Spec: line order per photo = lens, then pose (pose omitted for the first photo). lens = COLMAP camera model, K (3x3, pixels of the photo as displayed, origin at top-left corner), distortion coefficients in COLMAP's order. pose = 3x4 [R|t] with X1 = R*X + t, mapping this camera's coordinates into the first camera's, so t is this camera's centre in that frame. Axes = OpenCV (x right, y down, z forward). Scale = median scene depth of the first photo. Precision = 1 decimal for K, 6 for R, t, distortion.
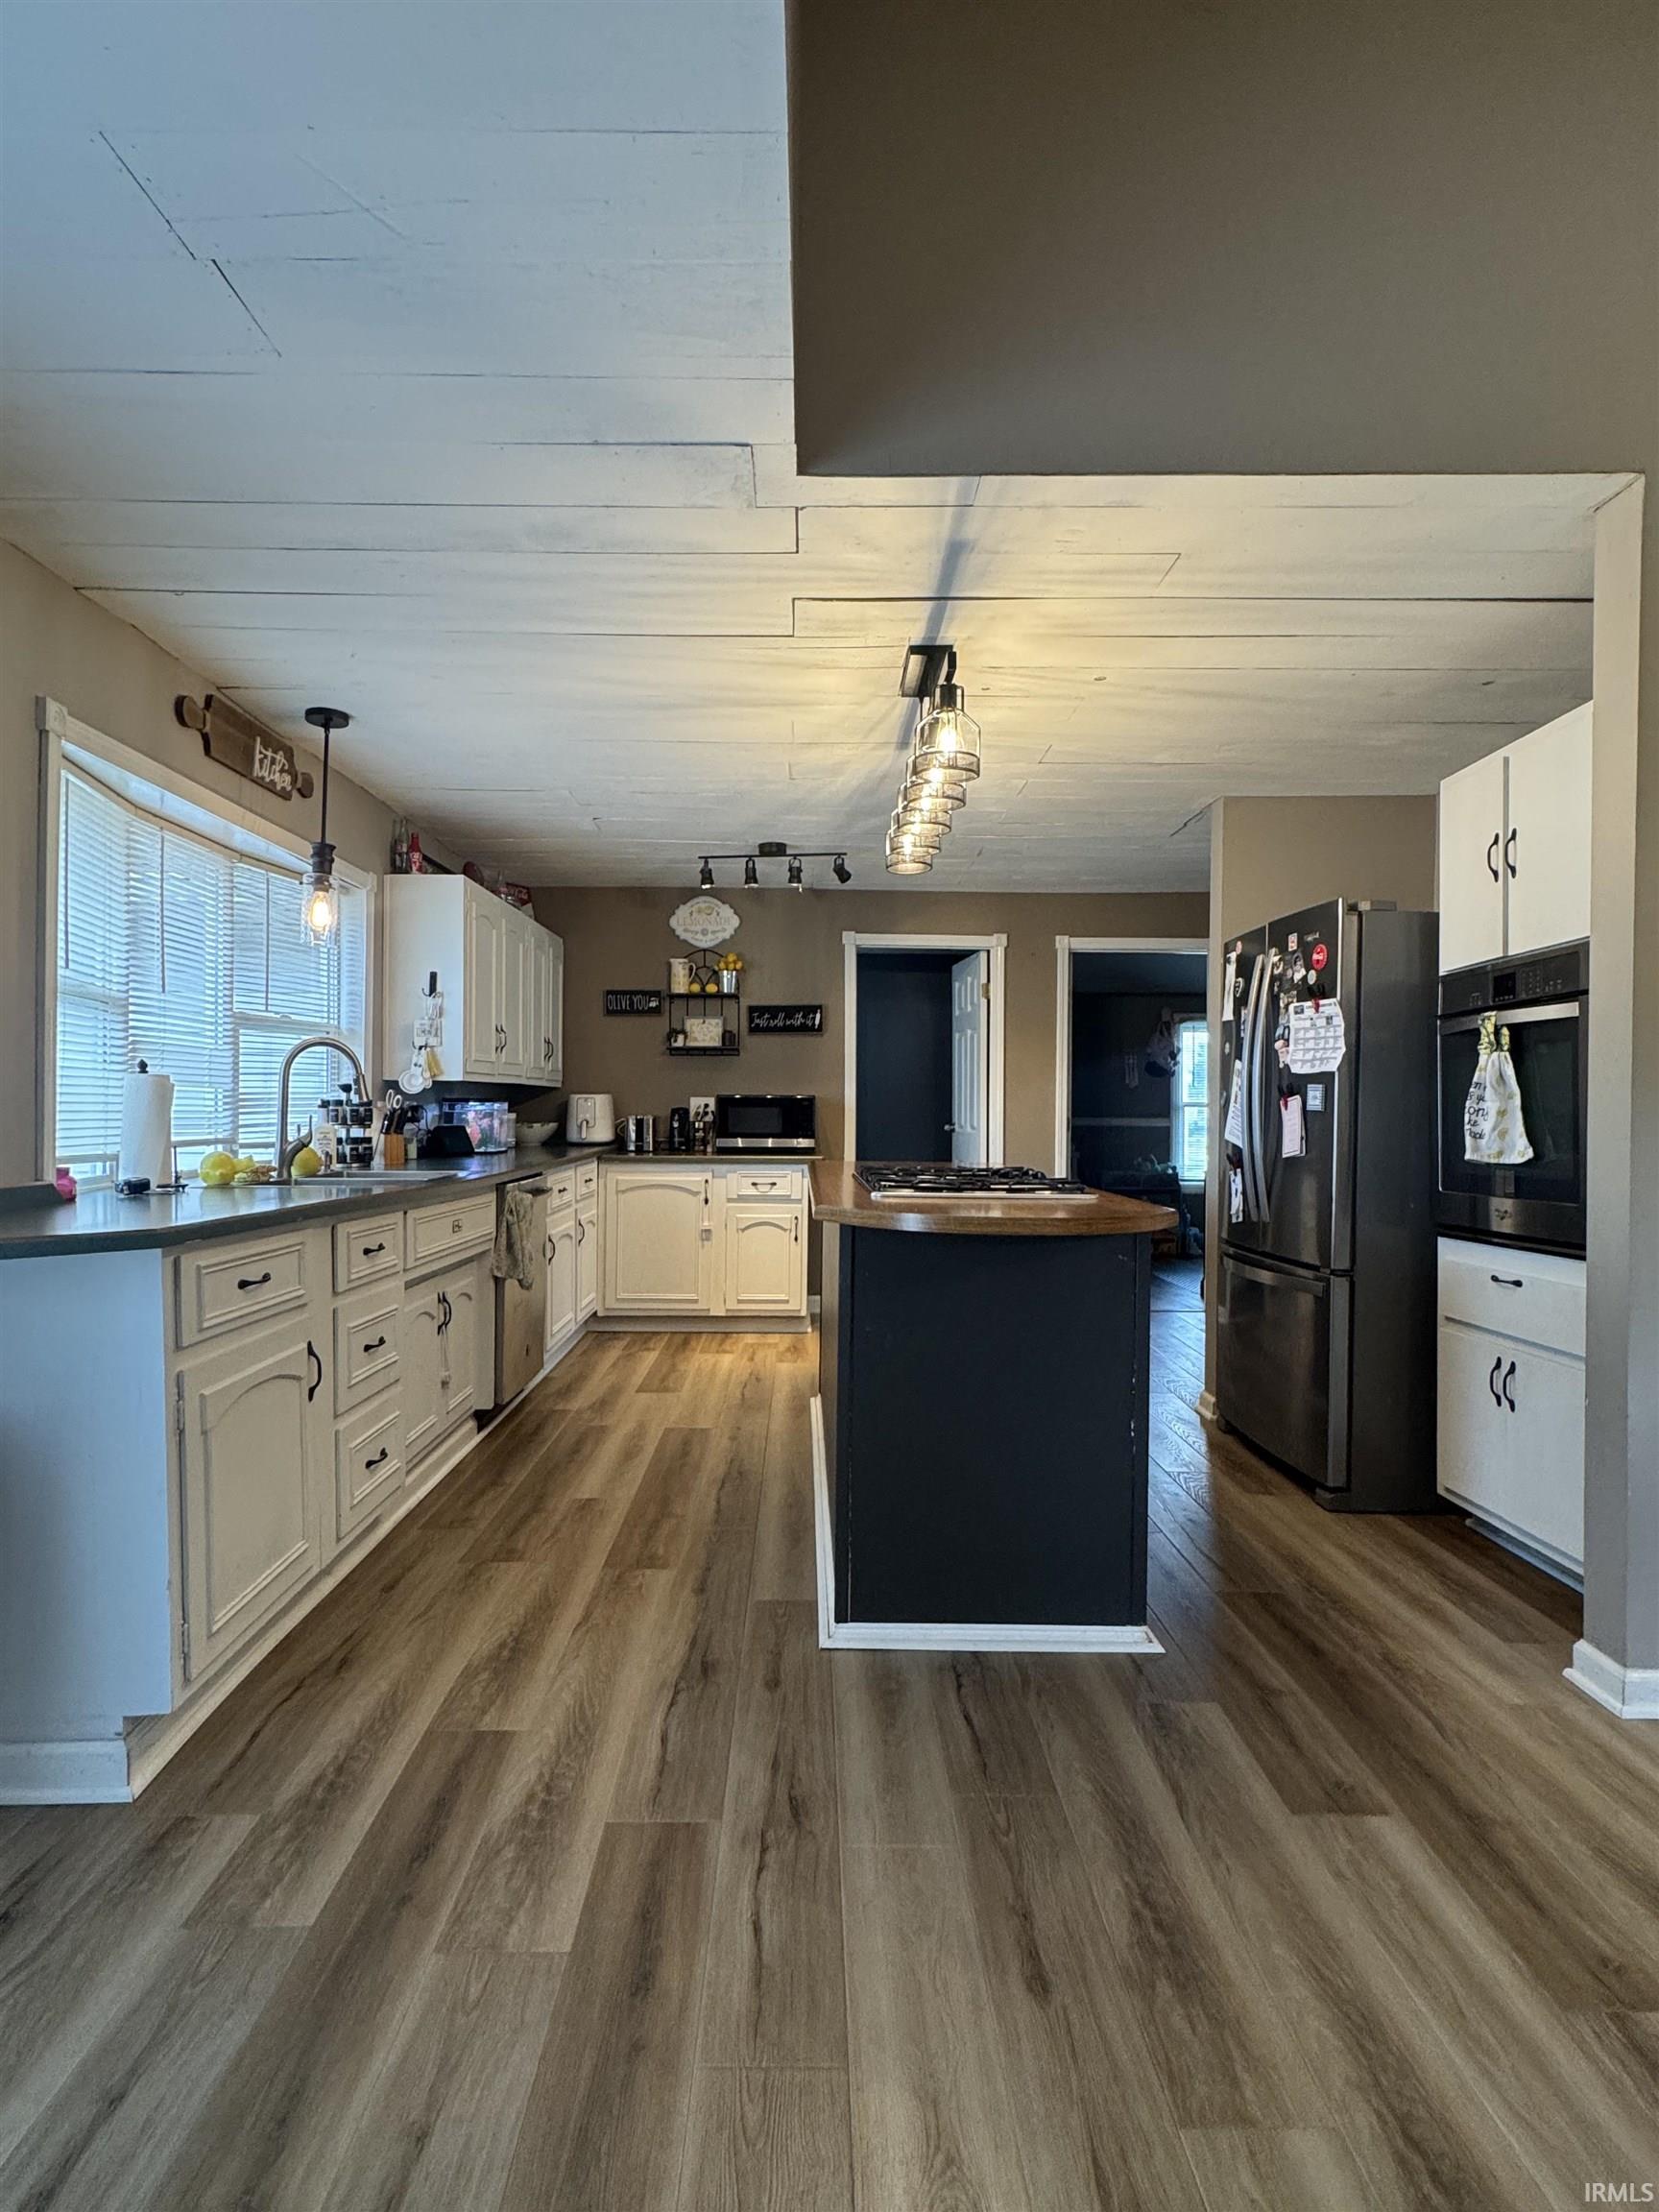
lens RADIAL K [[1120.5, 0, 823.8], [0, 1120.5, 1107.0], [0, 0, 1]] dist [-0.001848, -0.000165]
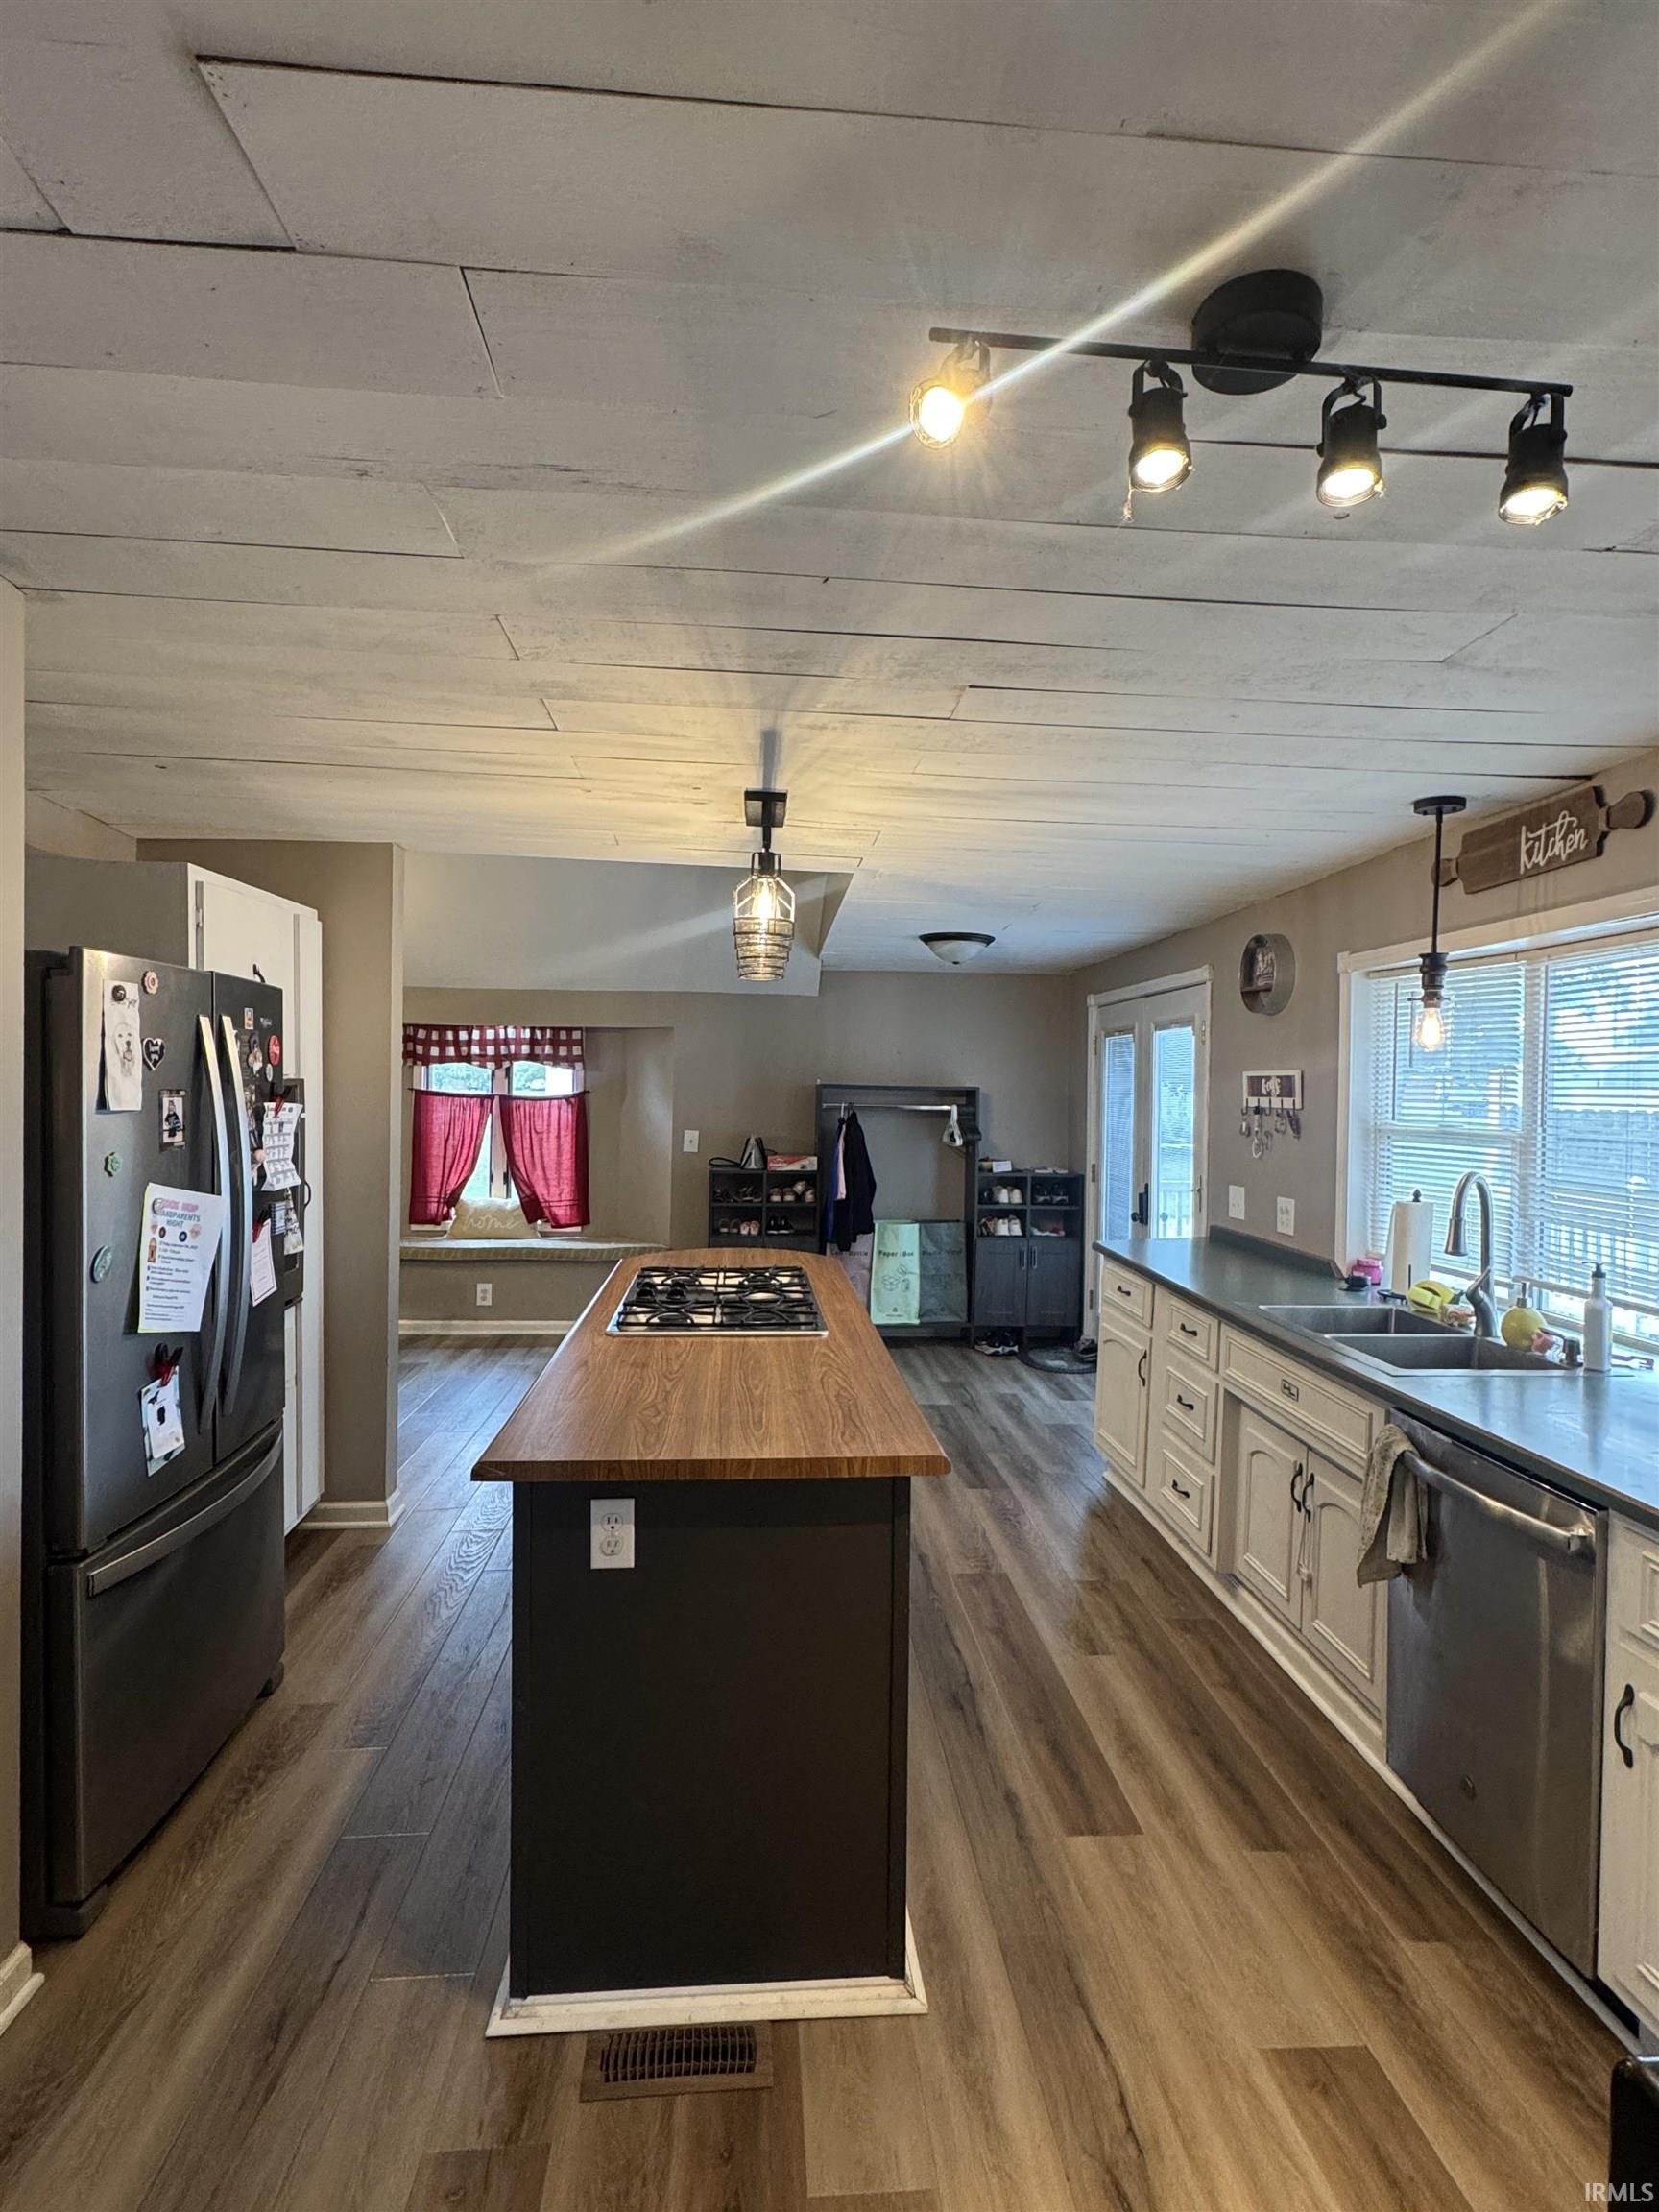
lens RADIAL K [[1120.5, 0, 834.1], [0, 1120.5, 1106.9], [0, 0, 1]] dist [-0.001848, -0.000165]
pose [[-0.997188, -0.024956, -0.070670, 0.090475], [-0.027119, 0.999188, 0.029807, -0.135346], [0.069869, 0.031640, -0.997054, 1.970549]]
